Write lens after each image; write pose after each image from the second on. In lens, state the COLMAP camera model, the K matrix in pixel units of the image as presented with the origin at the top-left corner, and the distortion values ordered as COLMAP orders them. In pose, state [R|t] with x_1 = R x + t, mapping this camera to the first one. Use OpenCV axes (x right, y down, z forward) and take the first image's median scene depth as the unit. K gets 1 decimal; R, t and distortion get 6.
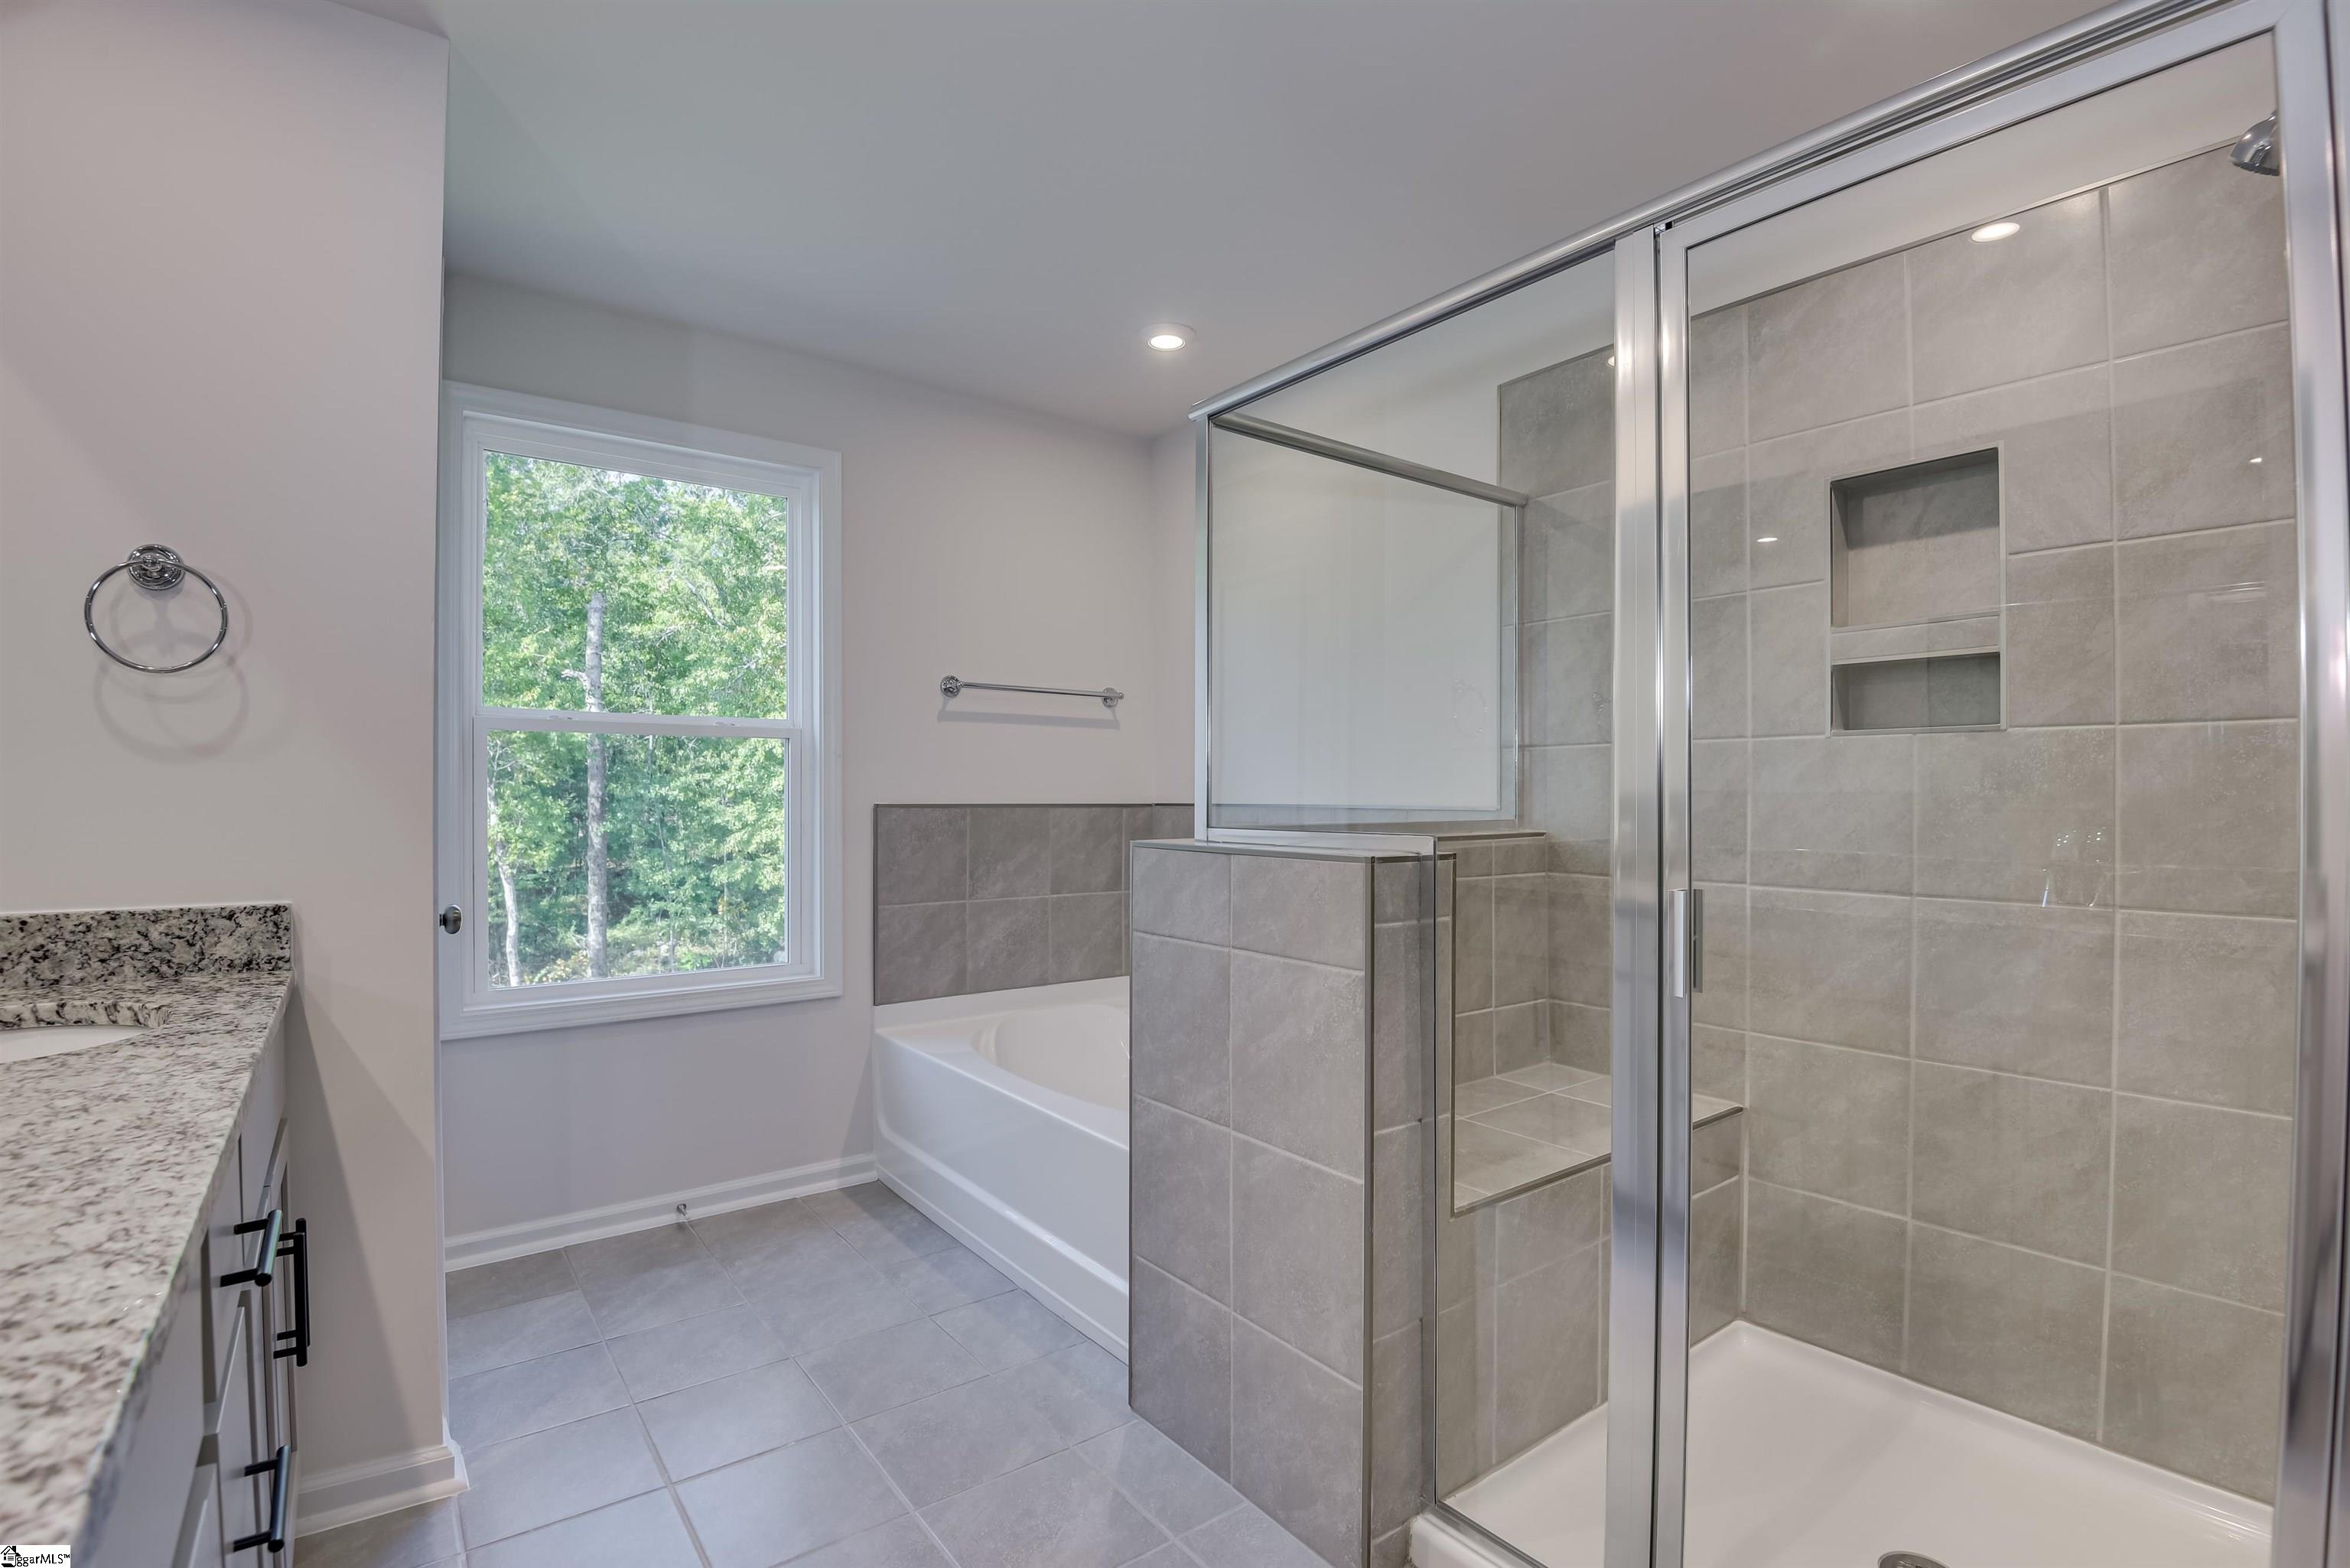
lens RADIAL K [[1090.7, 0, 1165.3], [0, 1090.7, 796.6], [0, 0, 1]] dist [-0.034050, -0.000959]
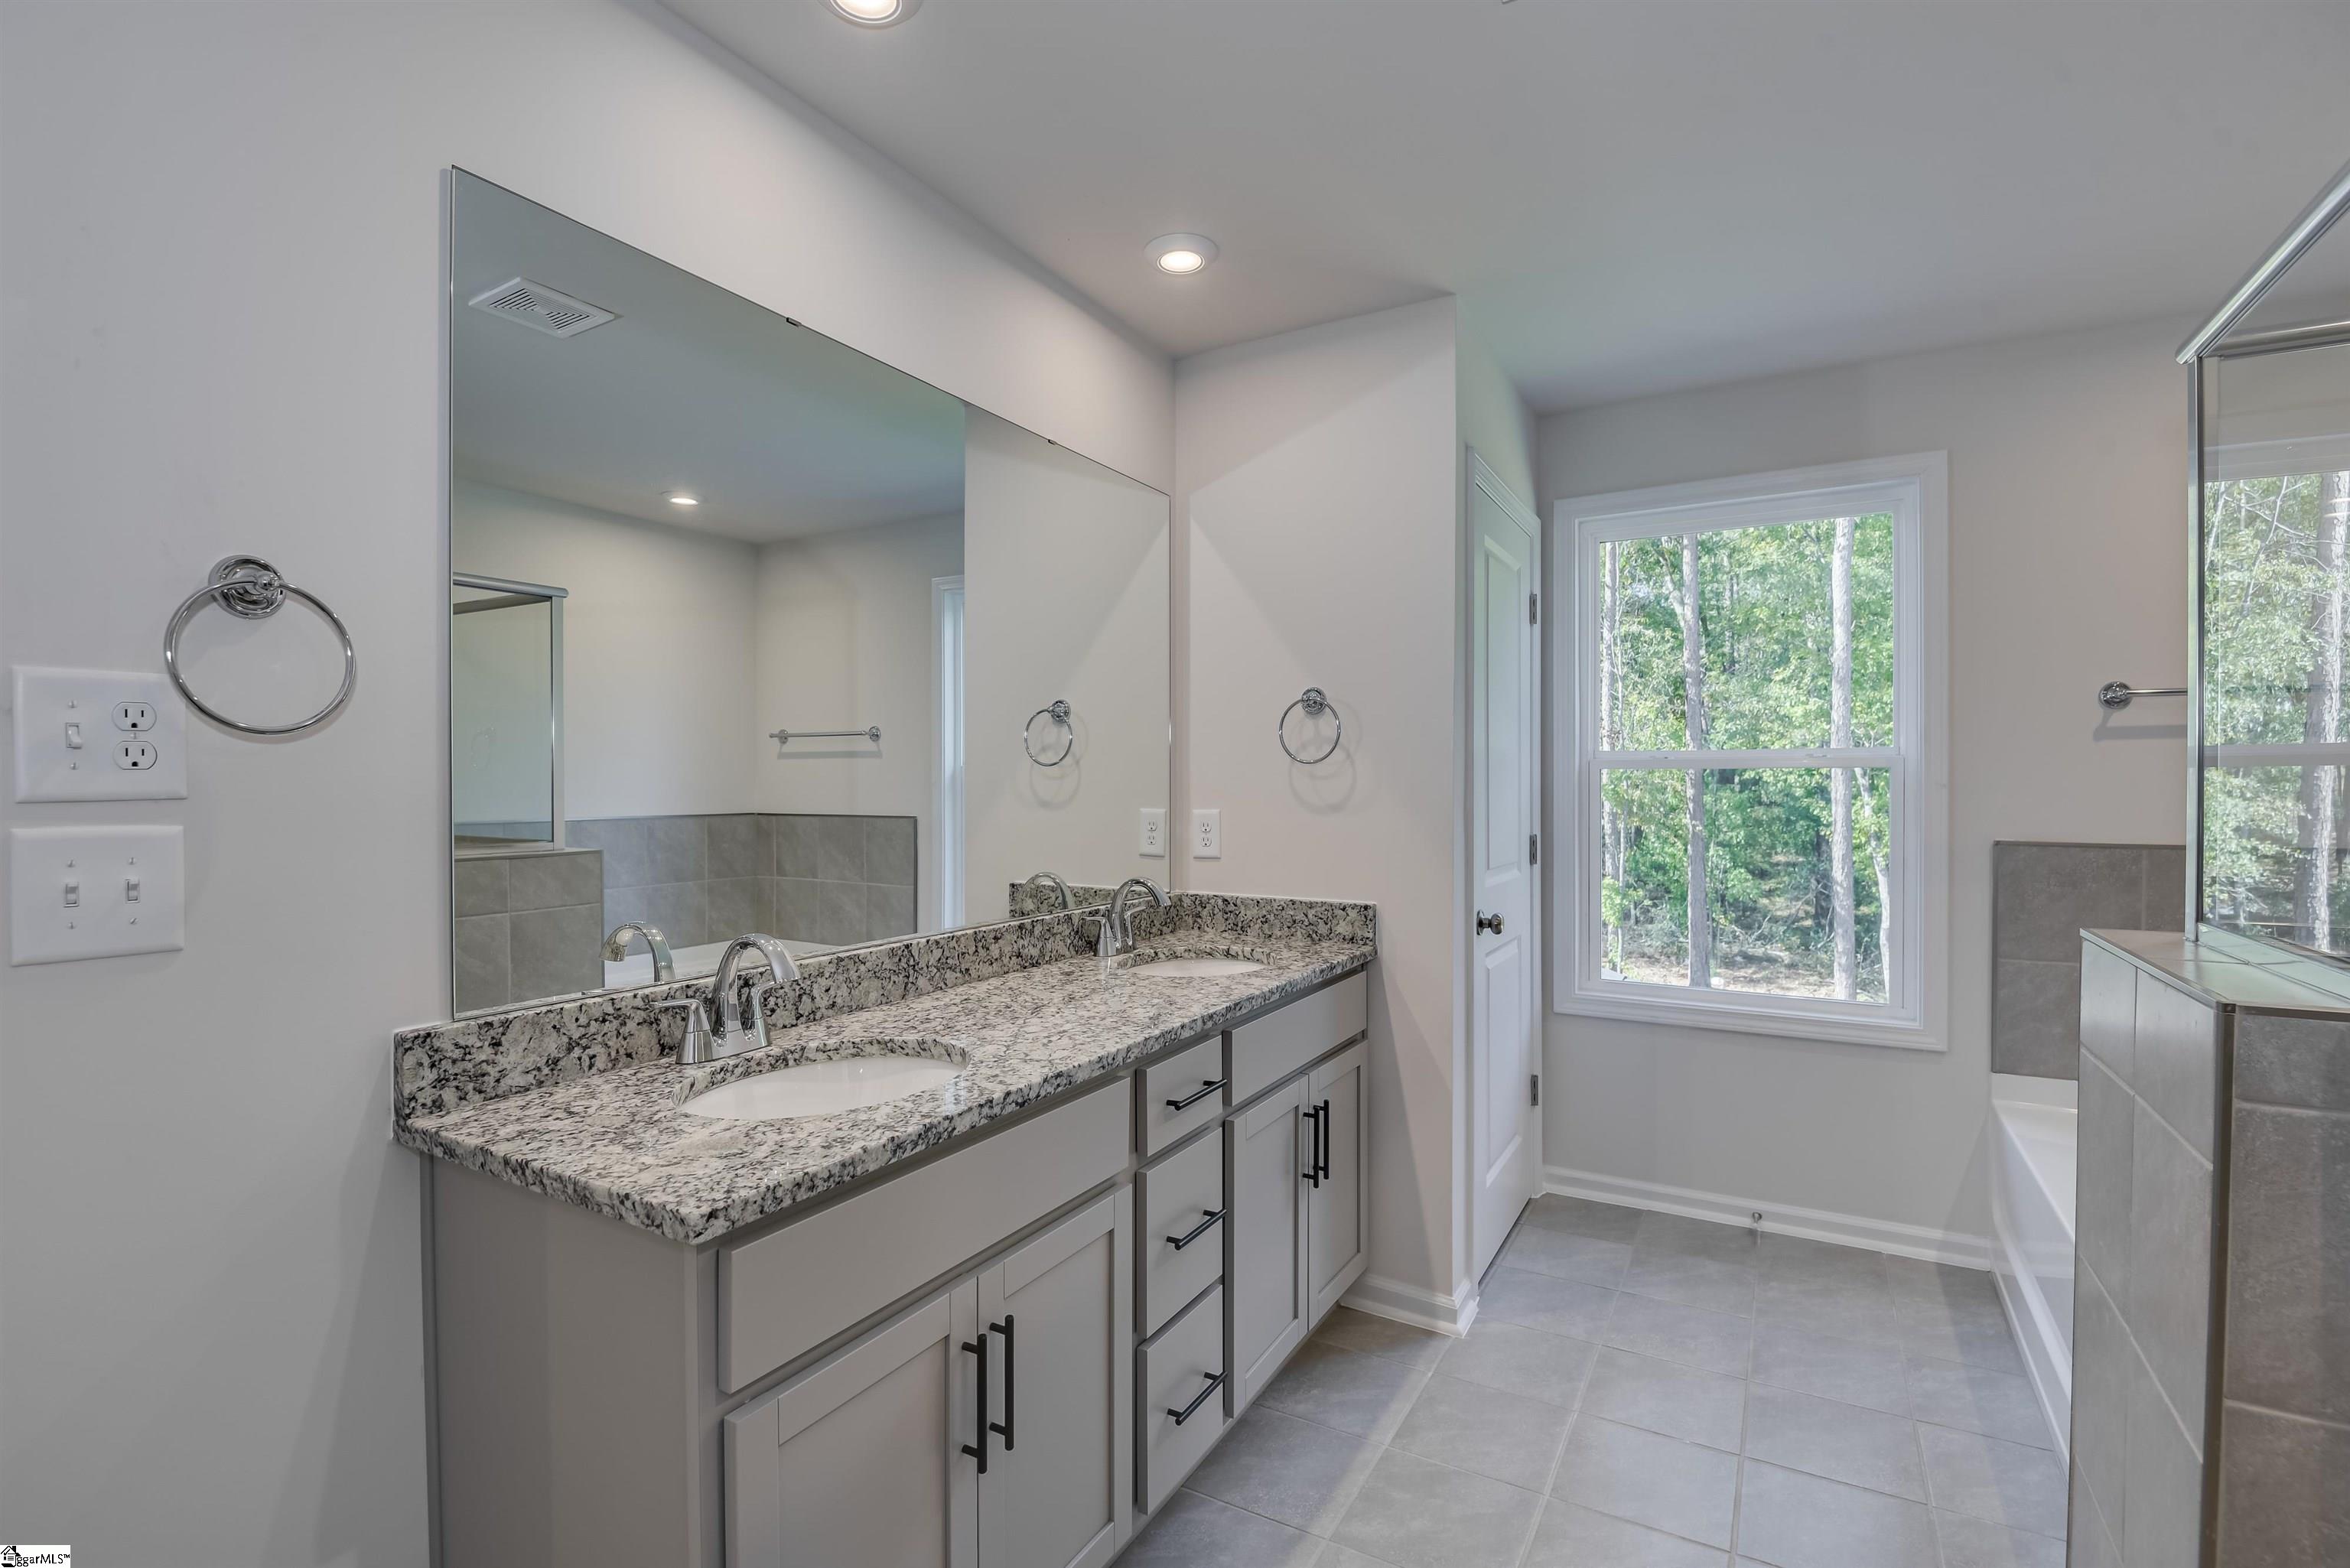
lens RADIAL K [[1079.3, 0, 1175.0], [0, 1079.3, 784.0], [0, 0, 1]] dist [0.001853, -0.000079]
pose [[0.395666, 0.002991, -0.918390, 0.350423], [0.000864, 0.999993, 0.003629, -0.055337], [0.918394, -0.002230, 0.395661, 0.066550]]
